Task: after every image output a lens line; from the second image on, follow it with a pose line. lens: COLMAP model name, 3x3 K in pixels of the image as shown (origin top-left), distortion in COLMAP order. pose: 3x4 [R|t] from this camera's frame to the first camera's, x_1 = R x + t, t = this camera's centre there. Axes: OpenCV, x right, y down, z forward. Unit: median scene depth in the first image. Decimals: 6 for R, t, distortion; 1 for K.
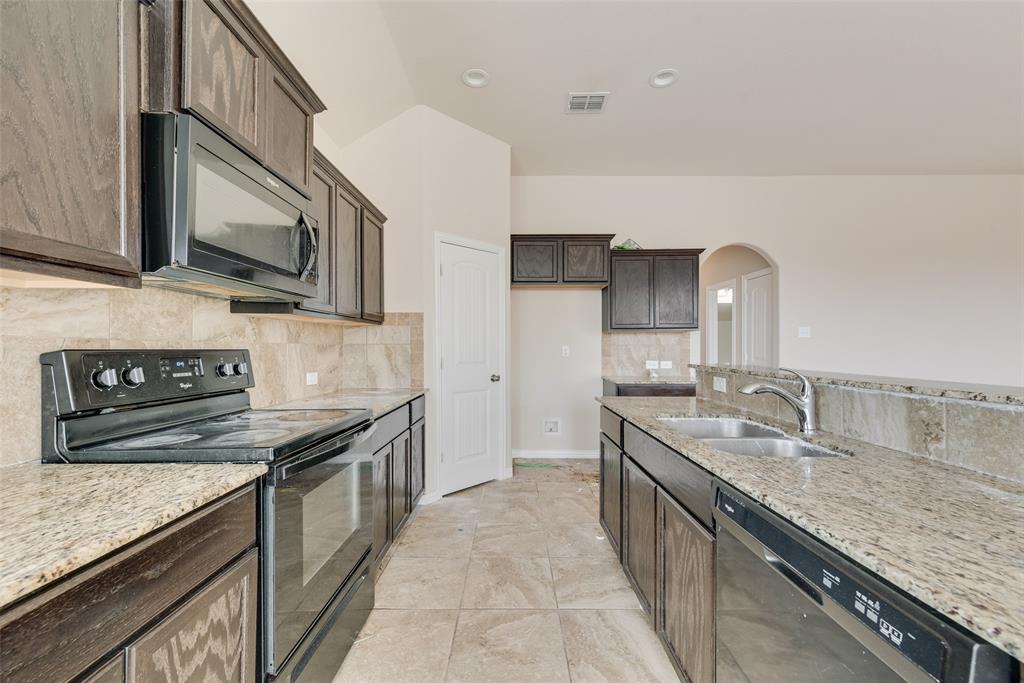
lens RADIAL K [[404.7, 0, 518.4], [0, 404.7, 347.3], [0, 0, 1]] dist [0.010615, -0.001052]
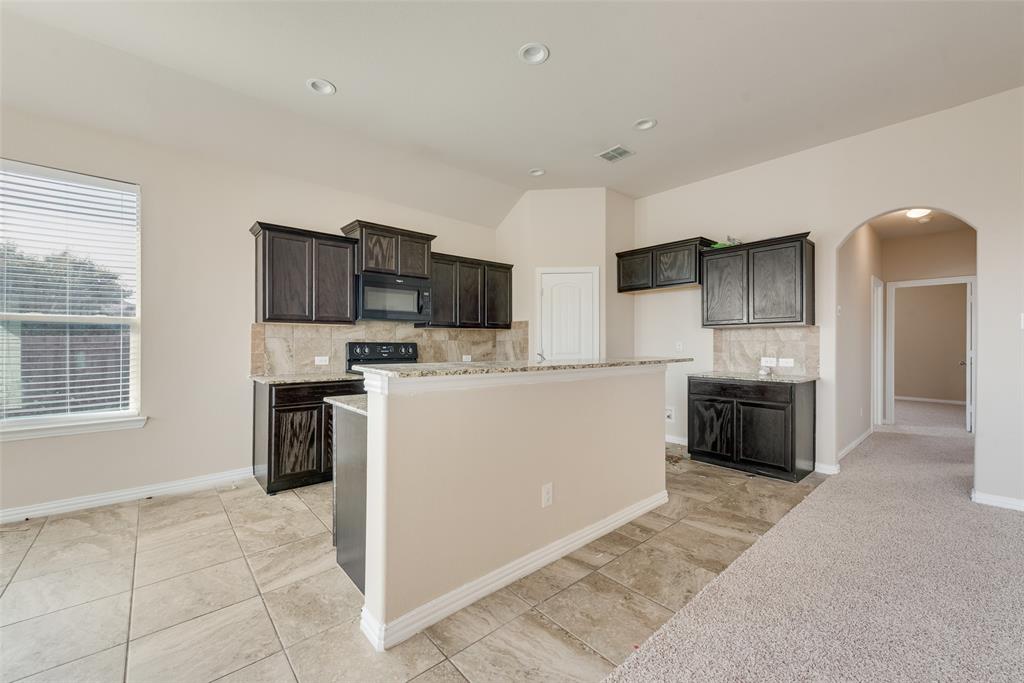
lens RADIAL K [[404.7, 0, 504.1], [0, 404.7, 345.4], [0, 0, 1]] dist [0.010615, -0.001052]
pose [[0.652508, 0.005531, -0.757762, 0.706482], [-0.004084, 0.999985, 0.003783, 0.004411], [0.757771, 0.000627, 0.652520, -0.086305]]
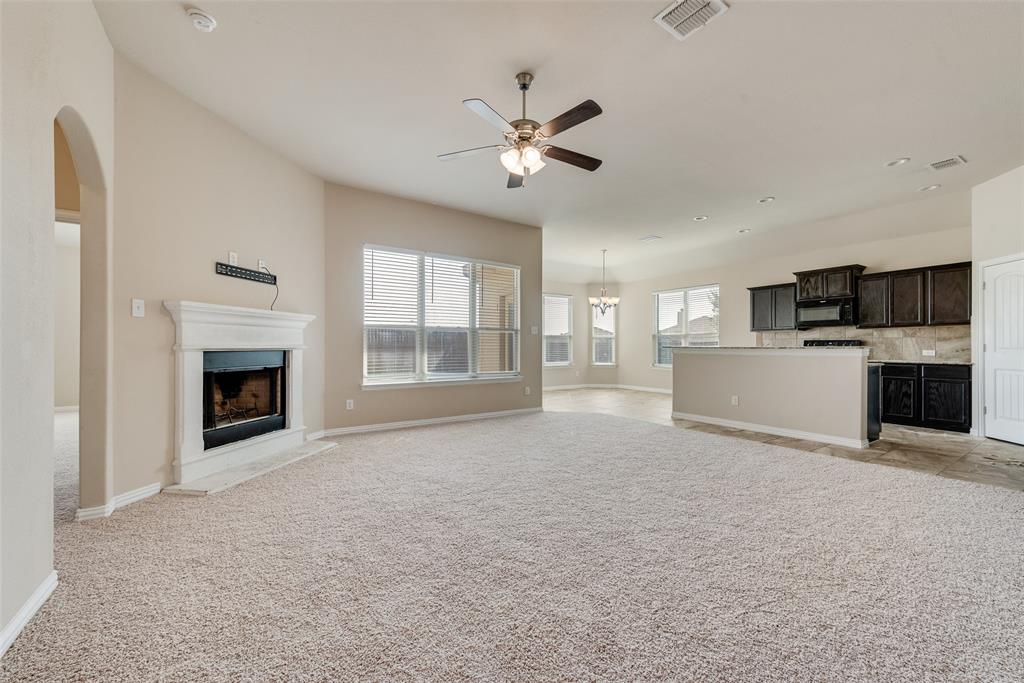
lens RADIAL K [[404.7, 0, 517.5], [0, 404.7, 347.2], [0, 0, 1]] dist [0.010615, -0.001052]
pose [[-0.826143, 0.001716, -0.563458, 1.693279], [0.000747, 0.999998, 0.001950, 0.026148], [0.563460, 0.001190, -0.826143, 1.030762]]
